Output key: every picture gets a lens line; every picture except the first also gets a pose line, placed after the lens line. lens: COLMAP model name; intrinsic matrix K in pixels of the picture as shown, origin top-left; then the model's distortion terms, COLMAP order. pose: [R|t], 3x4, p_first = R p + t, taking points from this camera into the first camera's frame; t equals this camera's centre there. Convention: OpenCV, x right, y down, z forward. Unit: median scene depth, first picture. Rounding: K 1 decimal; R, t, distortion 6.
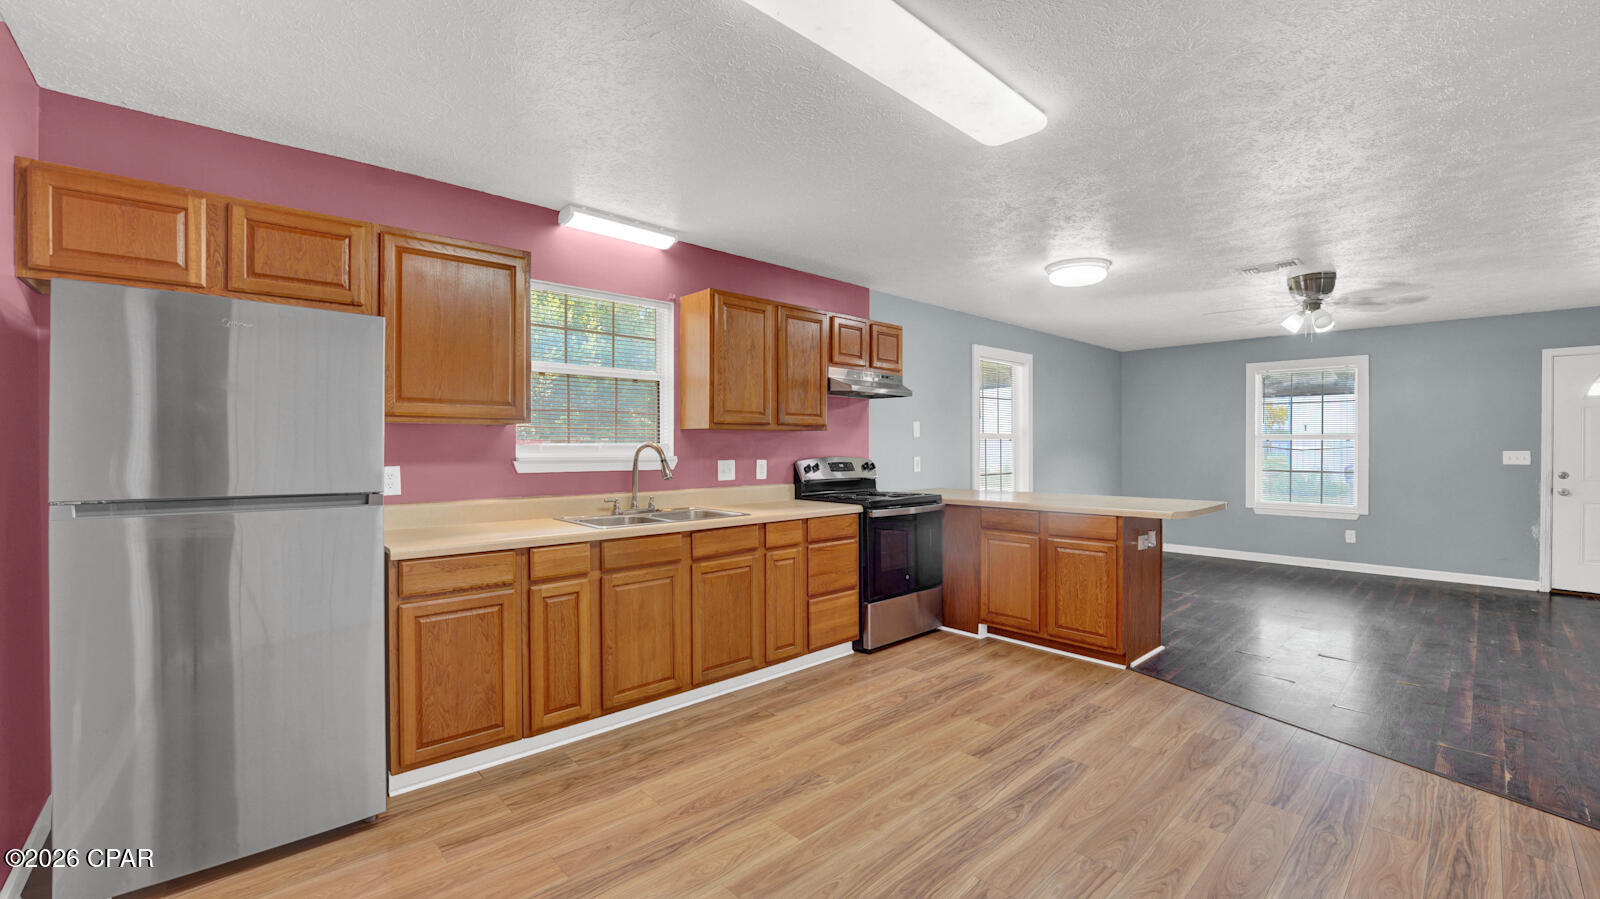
lens RADIAL K [[655.6, 0, 797.5], [0, 655.6, 449.9], [0, 0, 1]] dist [-0.026787, 0.003015]
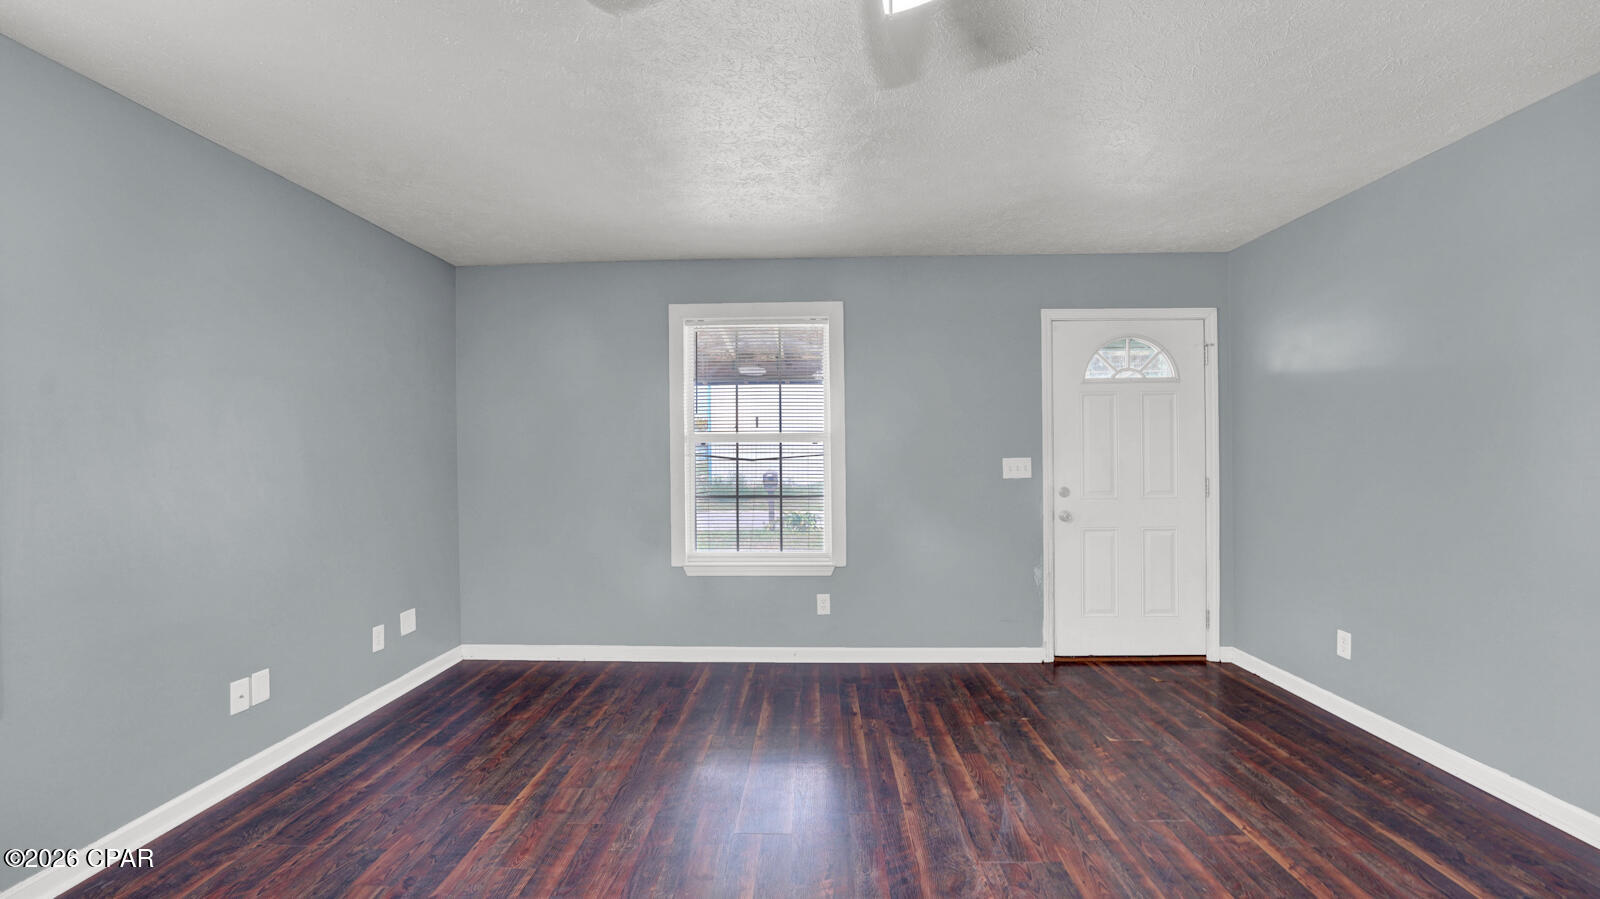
lens RADIAL K [[655.6, 0, 794.1], [0, 655.6, 452.8], [0, 0, 1]] dist [-0.026787, 0.003015]
pose [[0.700231, -0.008168, 0.713870, 0.701019], [0.015408, 0.999875, -0.003674, -0.006703], [-0.713750, 0.013572, 0.700269, 1.016991]]
